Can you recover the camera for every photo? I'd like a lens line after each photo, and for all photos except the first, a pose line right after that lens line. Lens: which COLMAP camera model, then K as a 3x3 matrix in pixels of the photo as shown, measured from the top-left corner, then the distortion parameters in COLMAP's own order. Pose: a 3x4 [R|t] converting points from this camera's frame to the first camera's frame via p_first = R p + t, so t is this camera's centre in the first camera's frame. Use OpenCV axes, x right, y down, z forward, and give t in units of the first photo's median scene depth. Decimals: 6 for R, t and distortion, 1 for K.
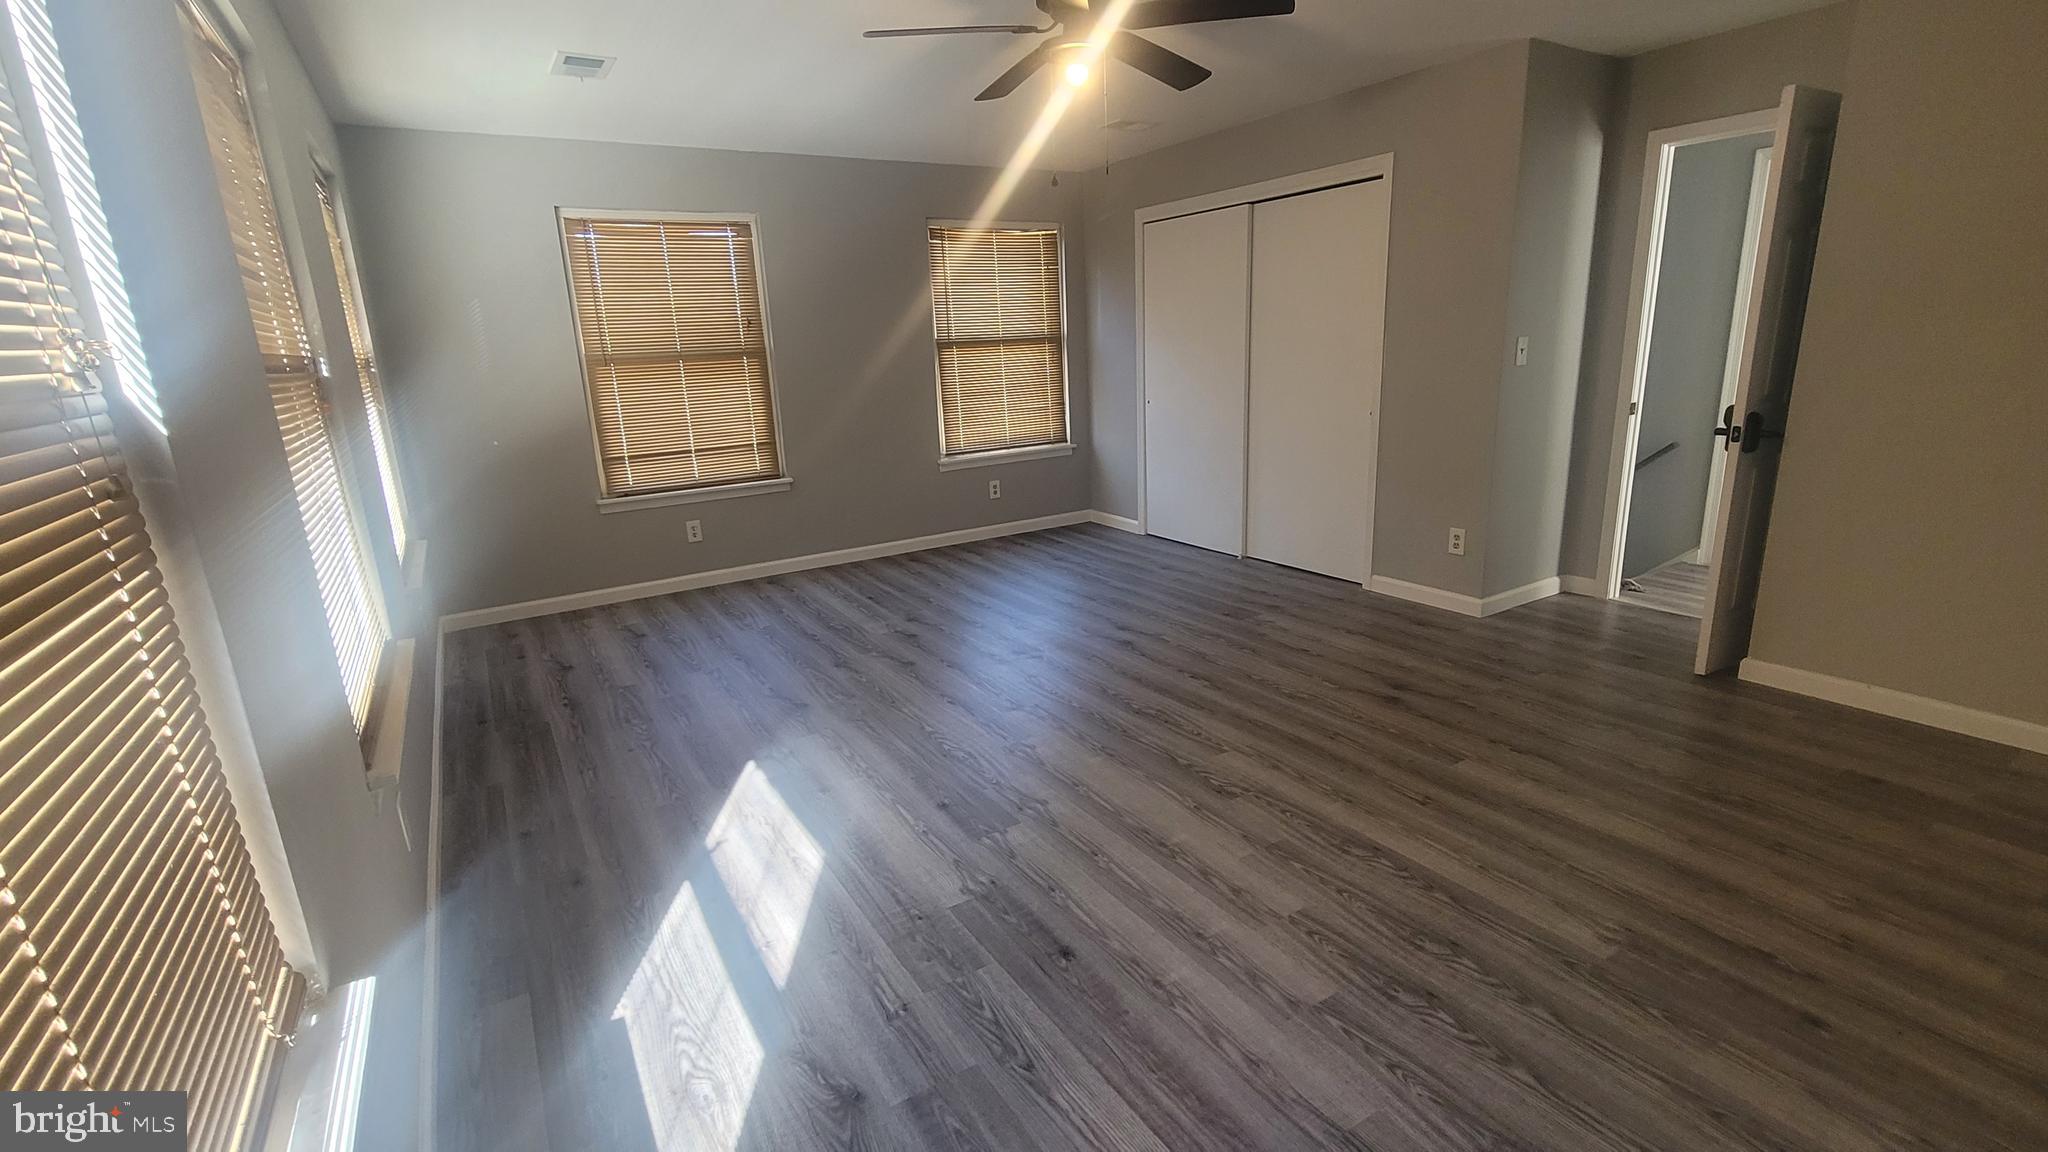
lens RADIAL K [[908.7, 0, 1022.5], [0, 908.7, 574.2], [0, 0, 1]] dist [0.001935, 0.000046]
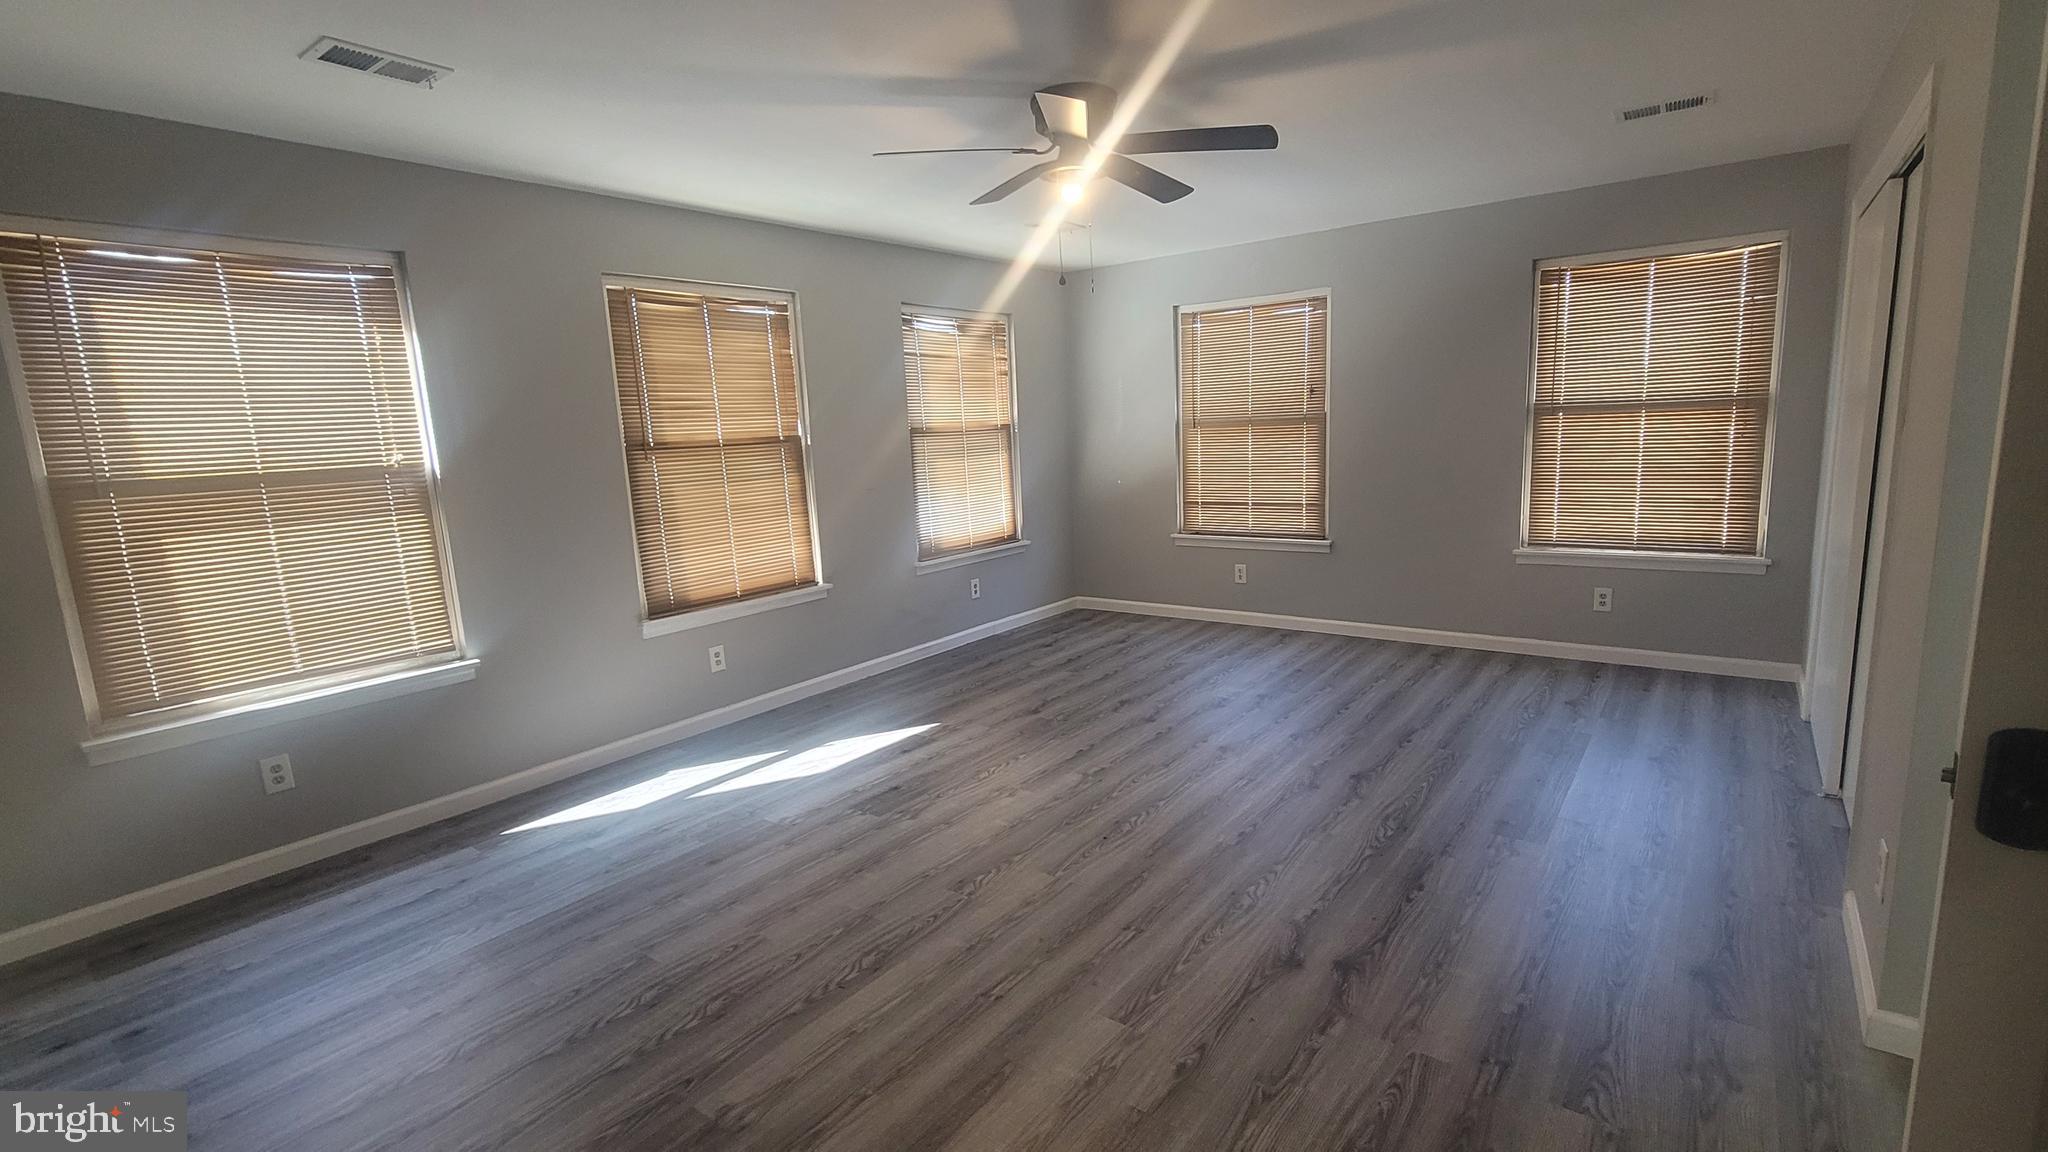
lens RADIAL K [[908.7, 0, 1022.5], [0, 908.7, 574.2], [0, 0, 1]] dist [0.001935, 0.000046]
pose [[0.361671, 0.181965, -0.914376, 0.603022], [-0.205448, 0.972214, 0.112212, -0.123637], [0.909387, 0.147273, 0.389006, 0.329095]]
